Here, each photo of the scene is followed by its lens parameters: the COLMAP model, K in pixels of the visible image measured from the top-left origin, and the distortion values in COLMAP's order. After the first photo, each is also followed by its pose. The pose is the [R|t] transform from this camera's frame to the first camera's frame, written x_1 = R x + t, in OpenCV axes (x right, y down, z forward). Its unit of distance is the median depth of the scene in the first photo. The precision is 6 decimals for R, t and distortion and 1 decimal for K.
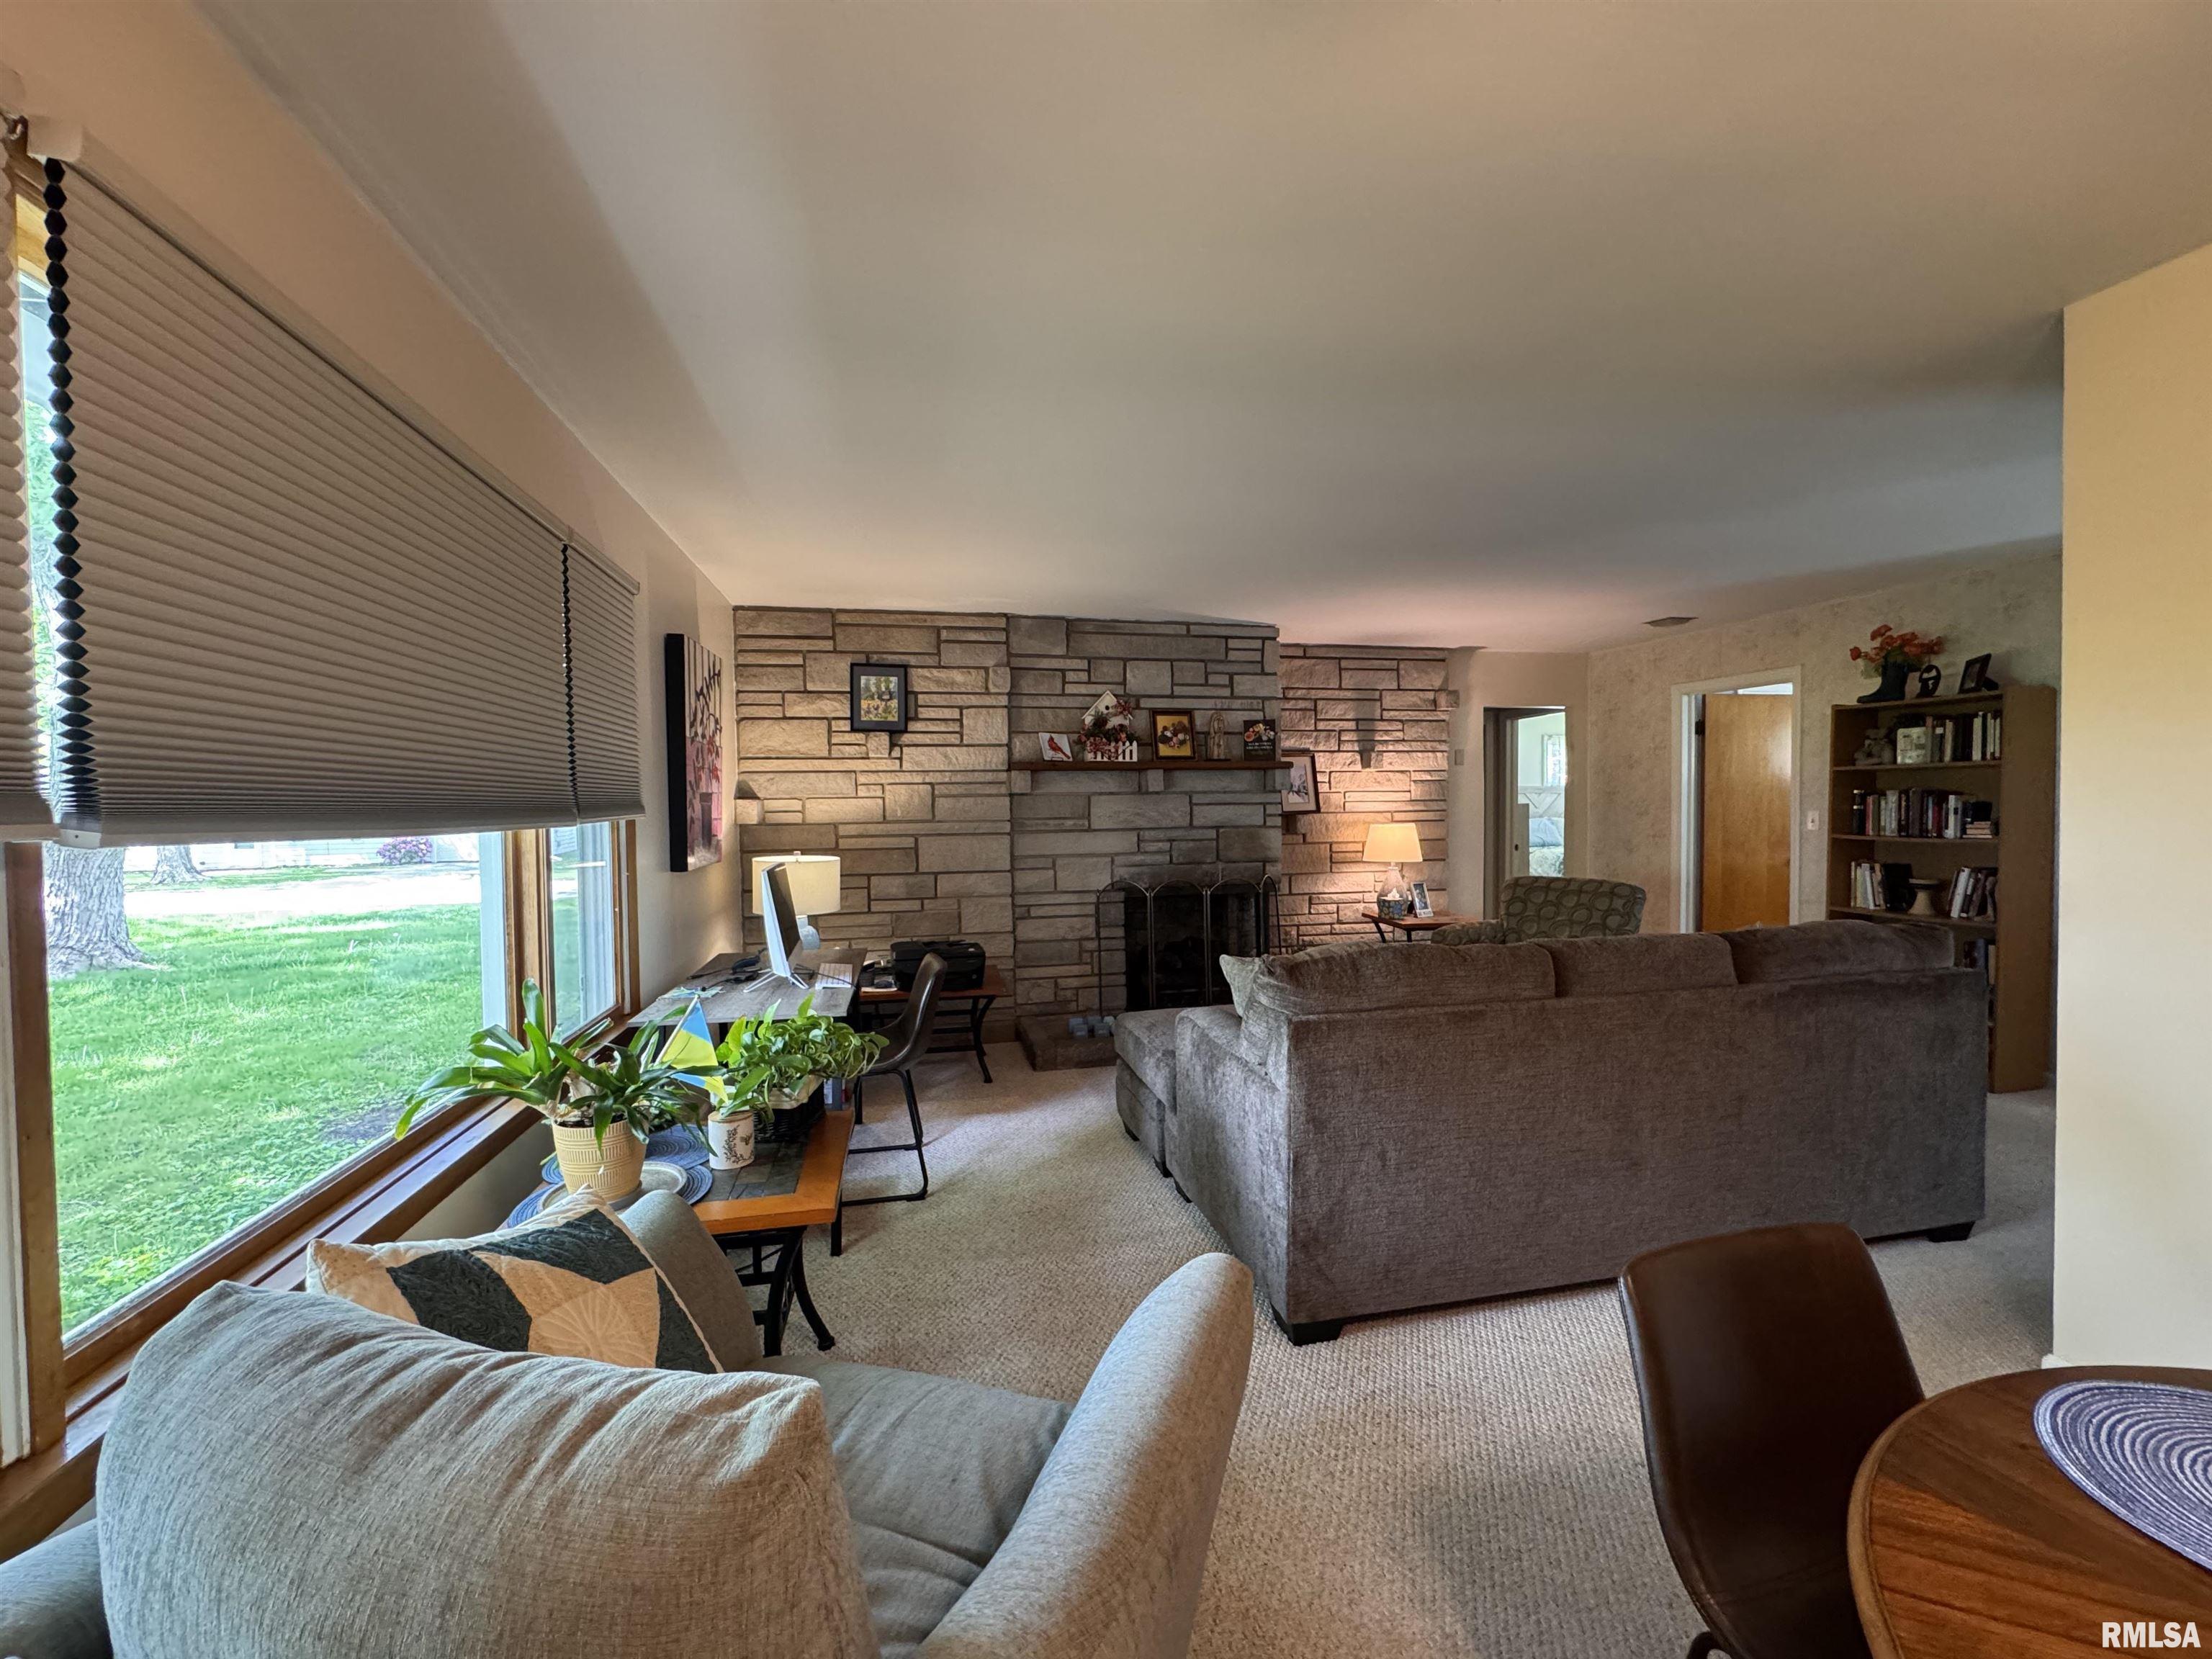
lens RADIAL K [[882.7, 0, 1105.4], [0, 882.7, 827.9], [0, 0, 1]] dist [-0.001034, -0.000057]
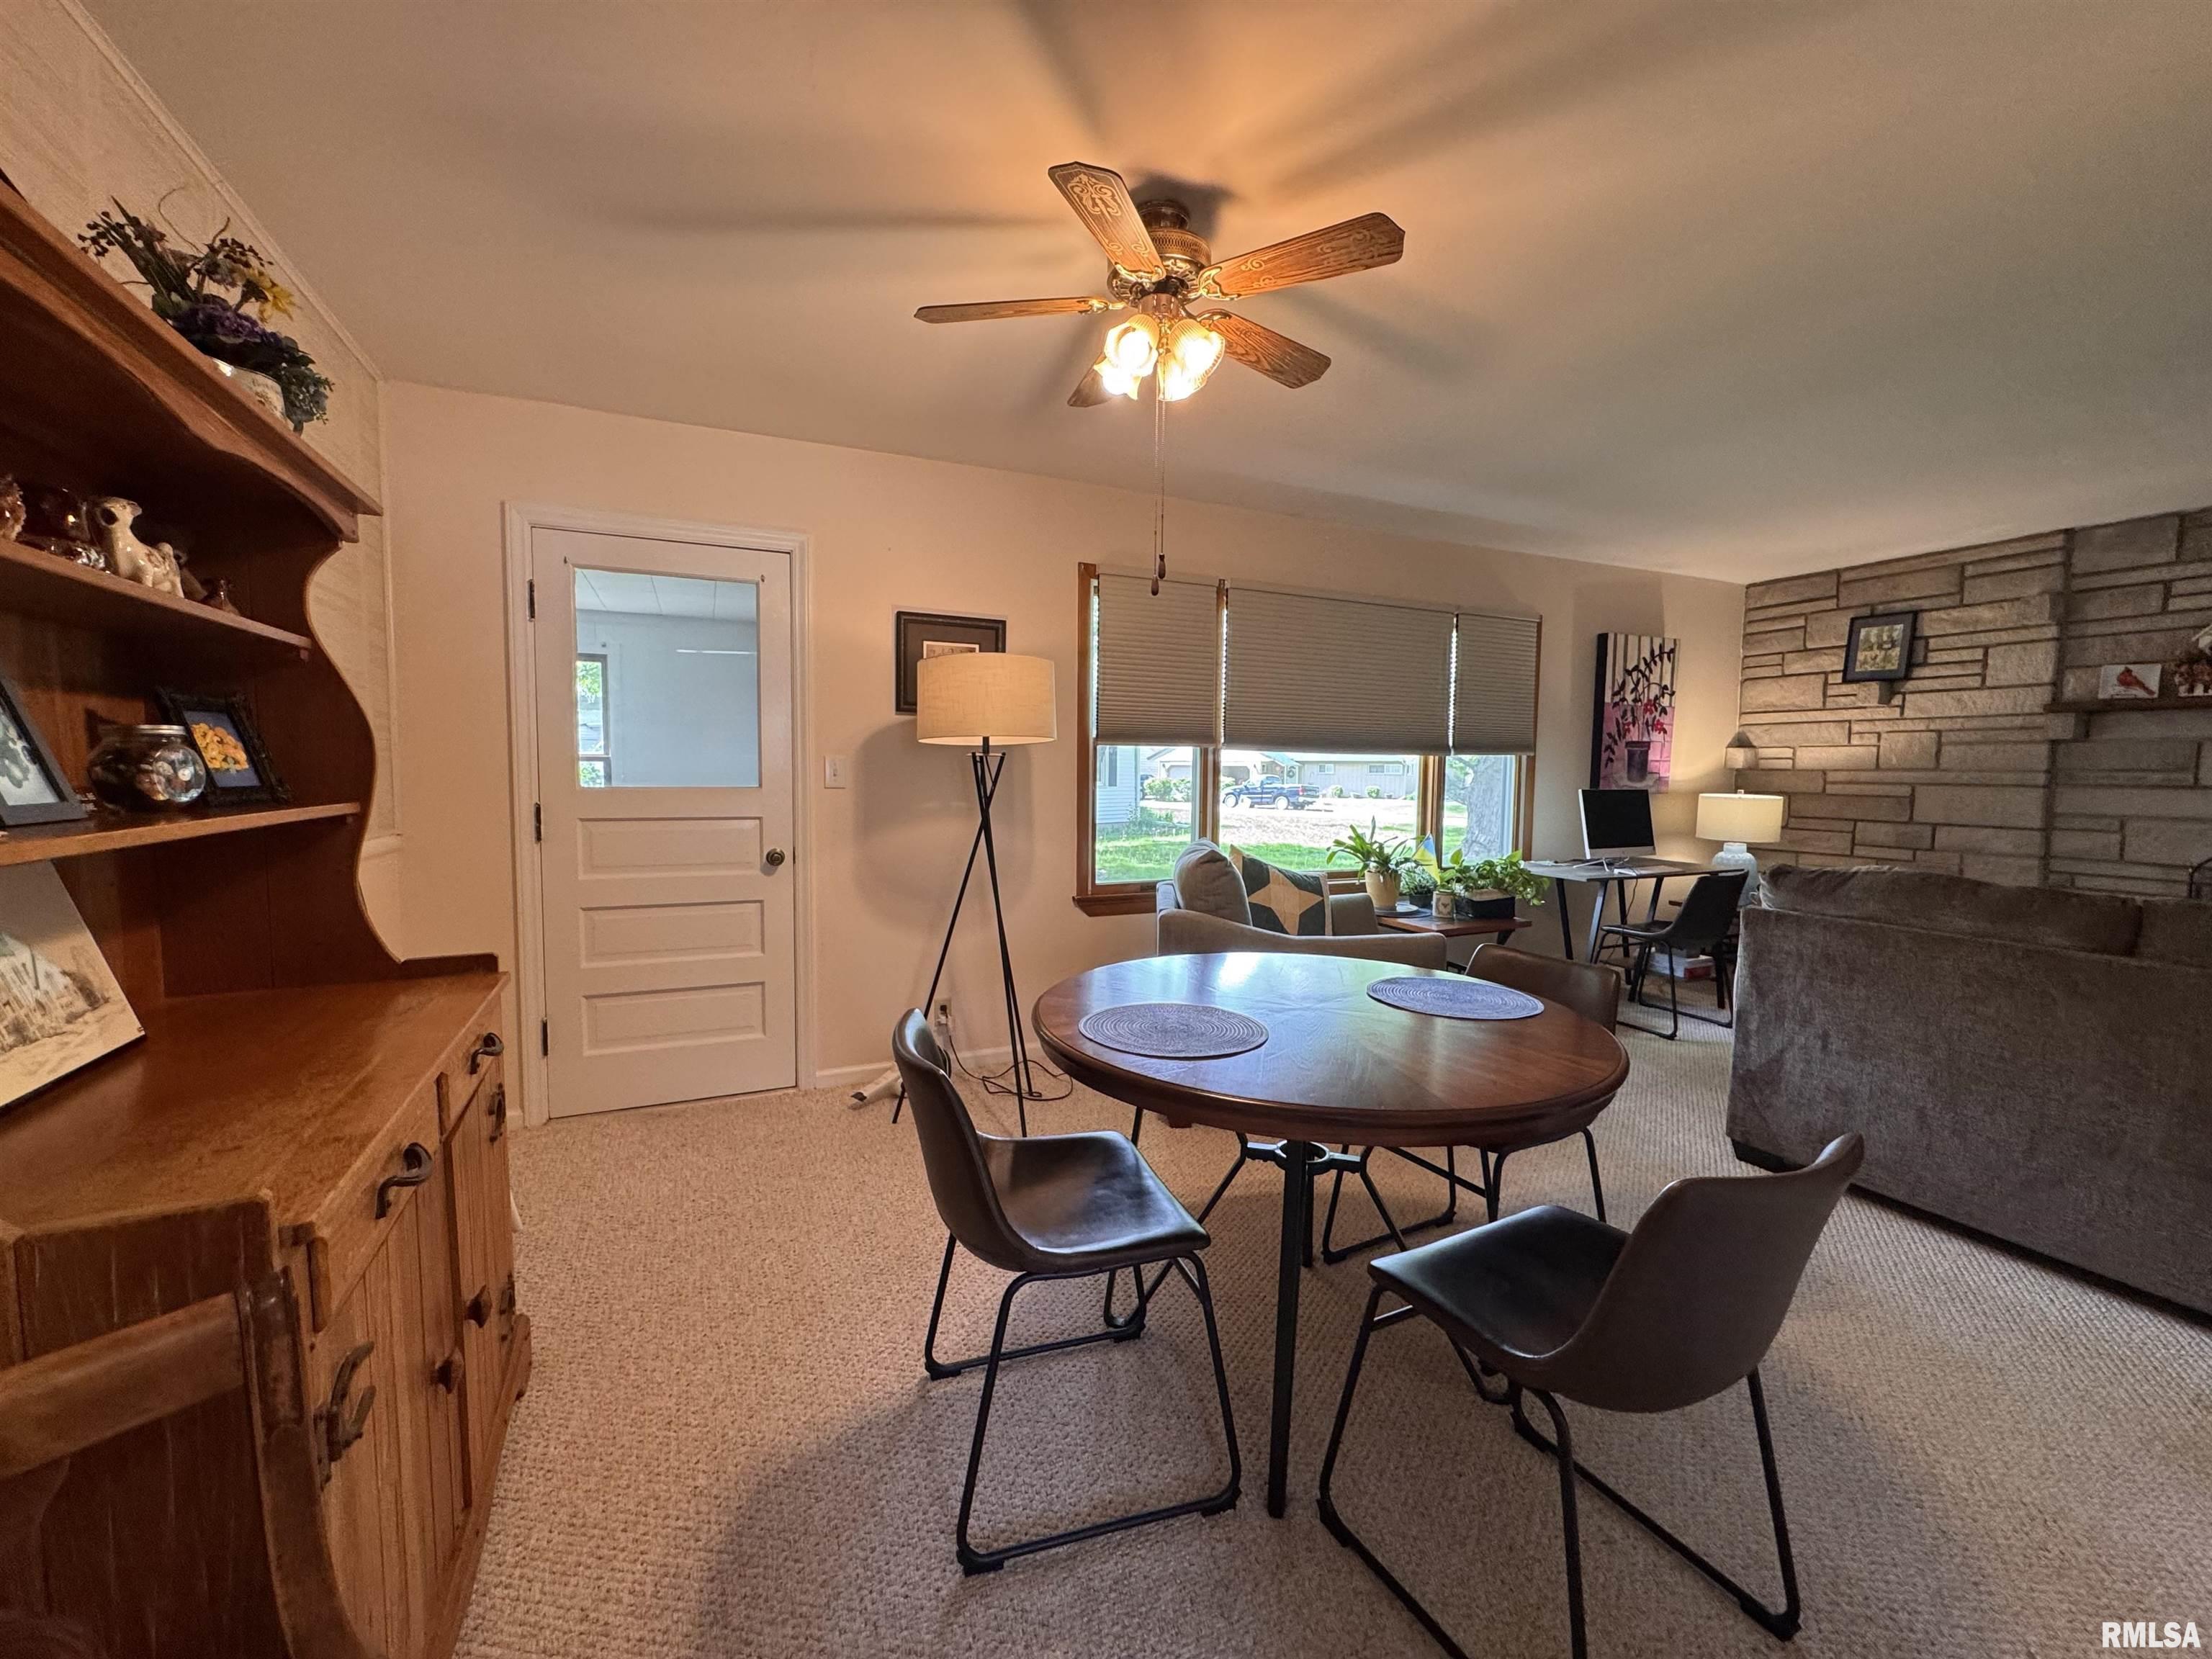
lens RADIAL K [[882.7, 0, 1105.4], [0, 882.7, 827.9], [0, 0, 1]] dist [-0.001034, -0.000057]
pose [[0.212749, 0.082648, -0.973605, 0.543373], [-0.040120, 0.996315, 0.075809, 0.018434], [0.976283, 0.022933, 0.215281, -0.086803]]
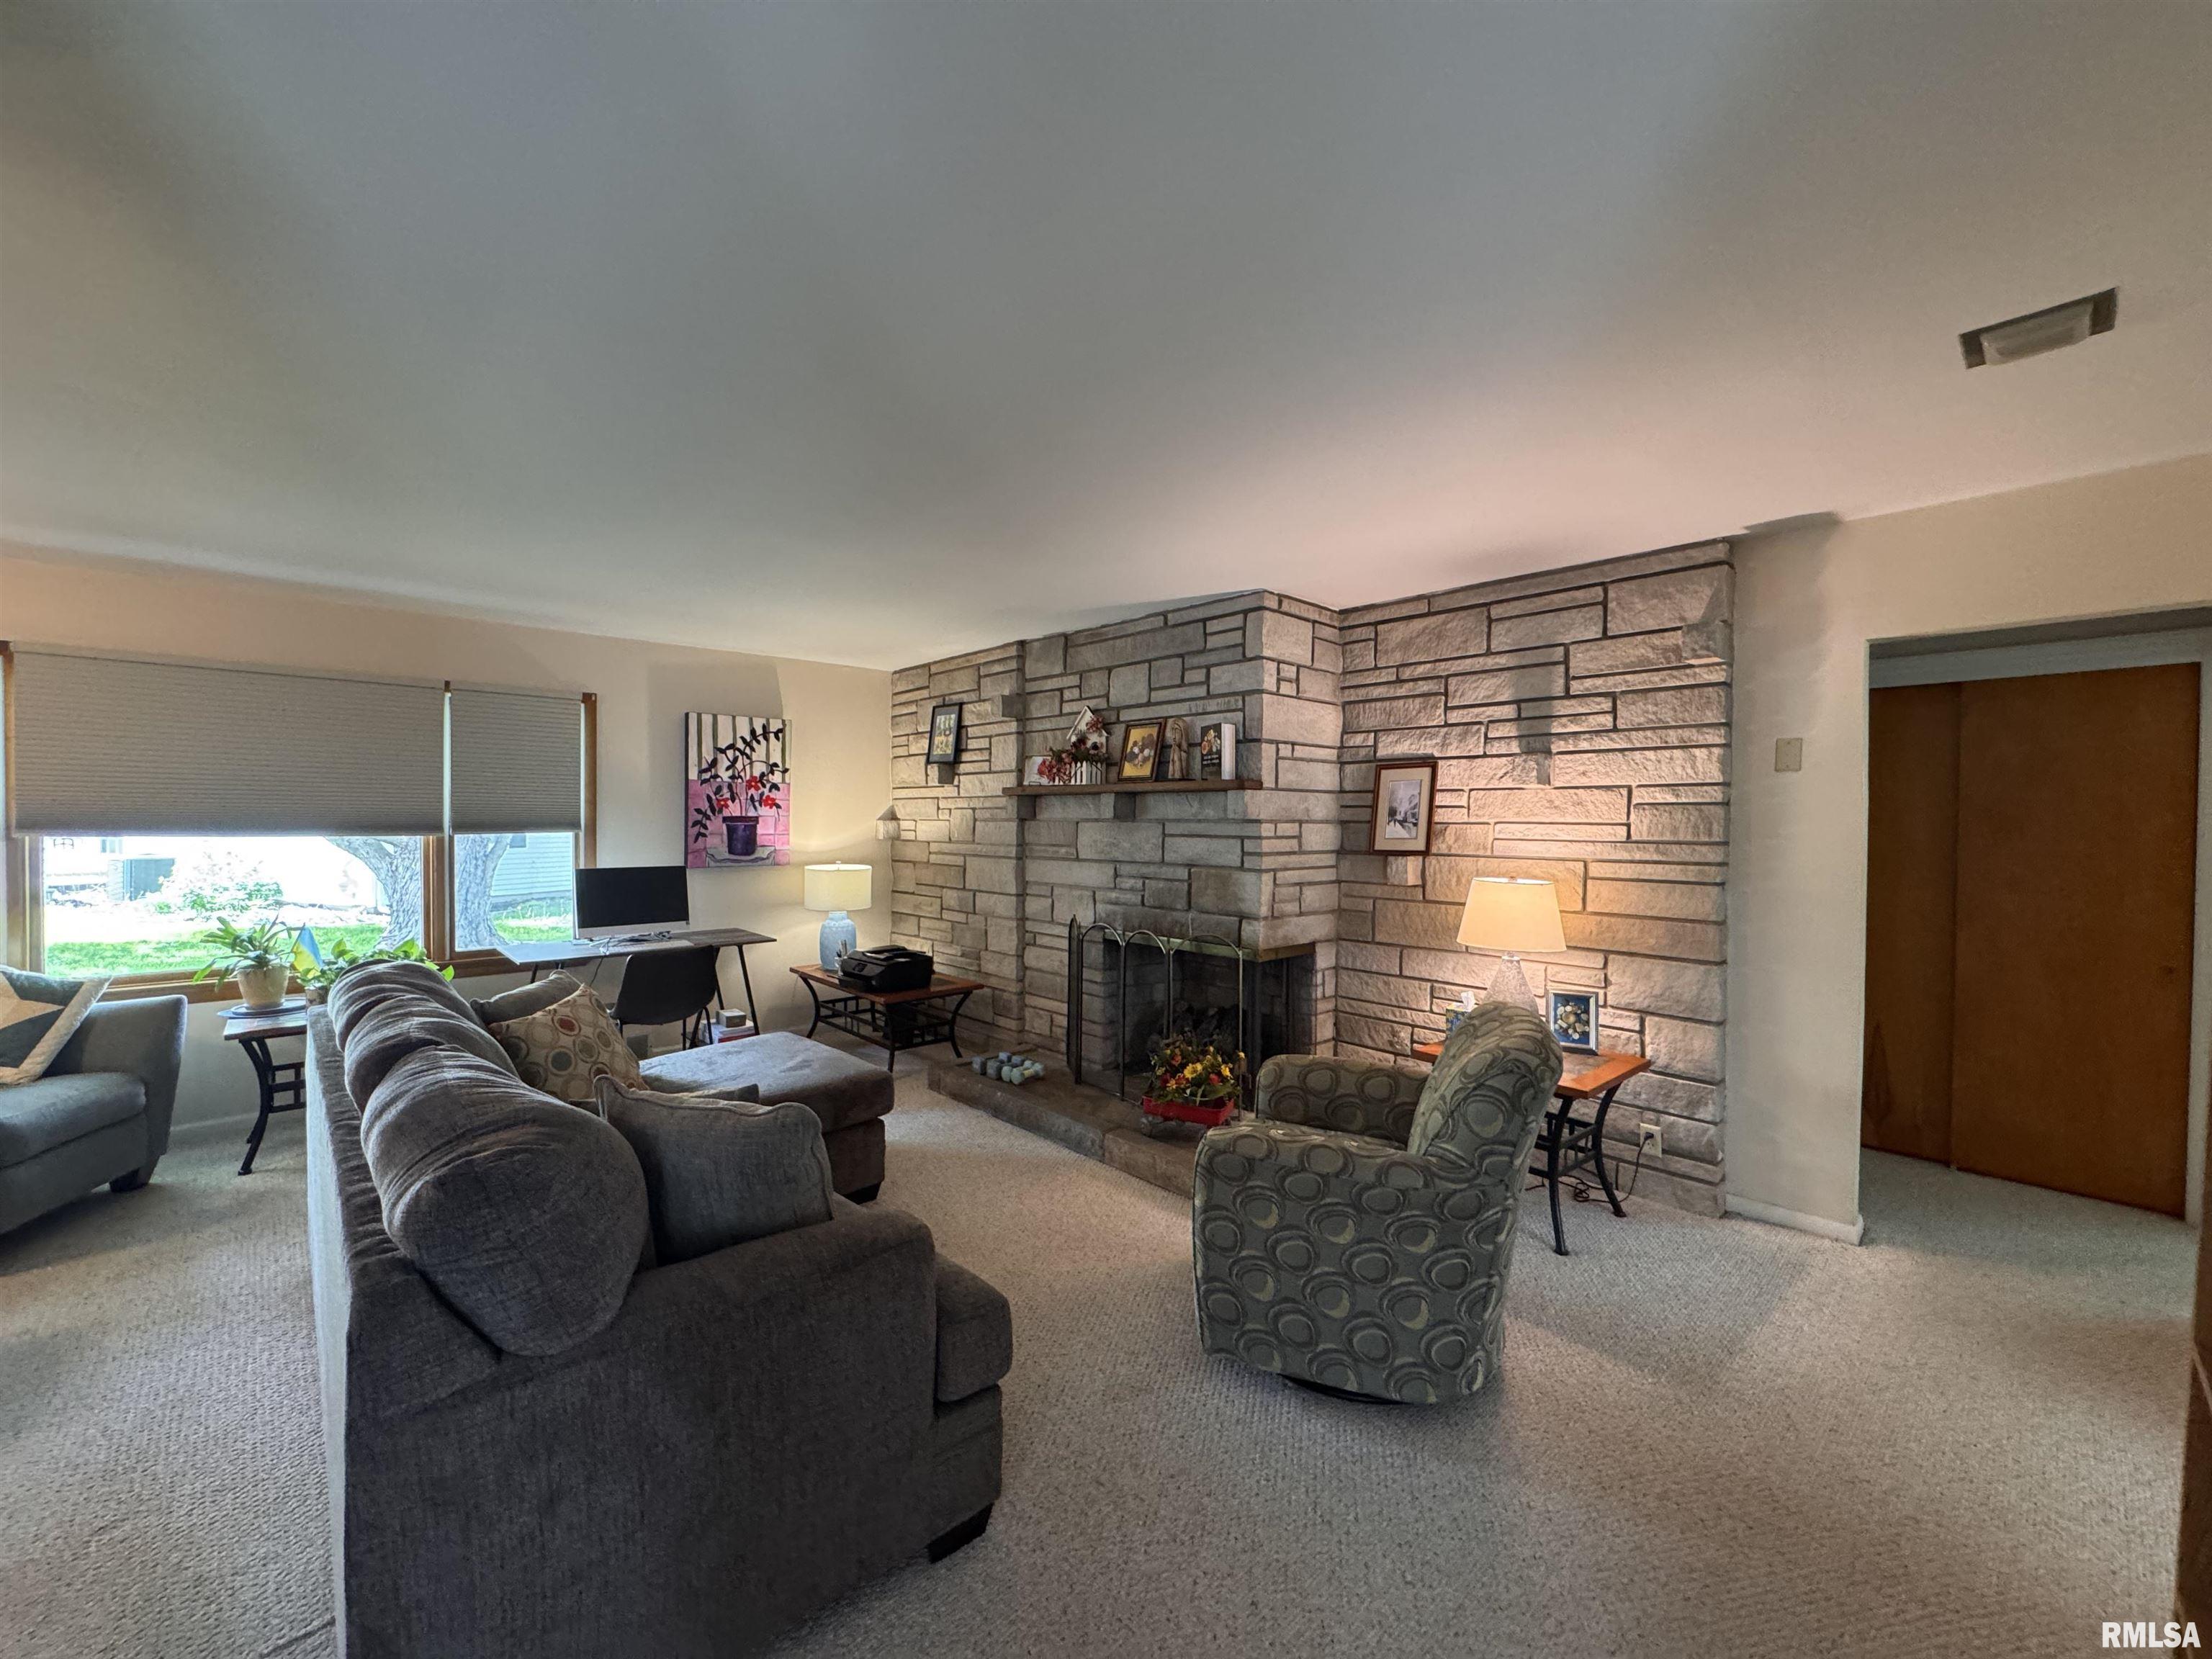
lens RADIAL K [[882.7, 0, 1105.4], [0, 882.7, 827.9], [0, 0, 1]] dist [-0.001034, -0.000057]
pose [[0.509714, 0.025034, -0.859980, 0.811676], [-0.037644, 0.999268, 0.006776, -0.038891], [0.859520, 0.028920, 0.510283, 0.573549]]
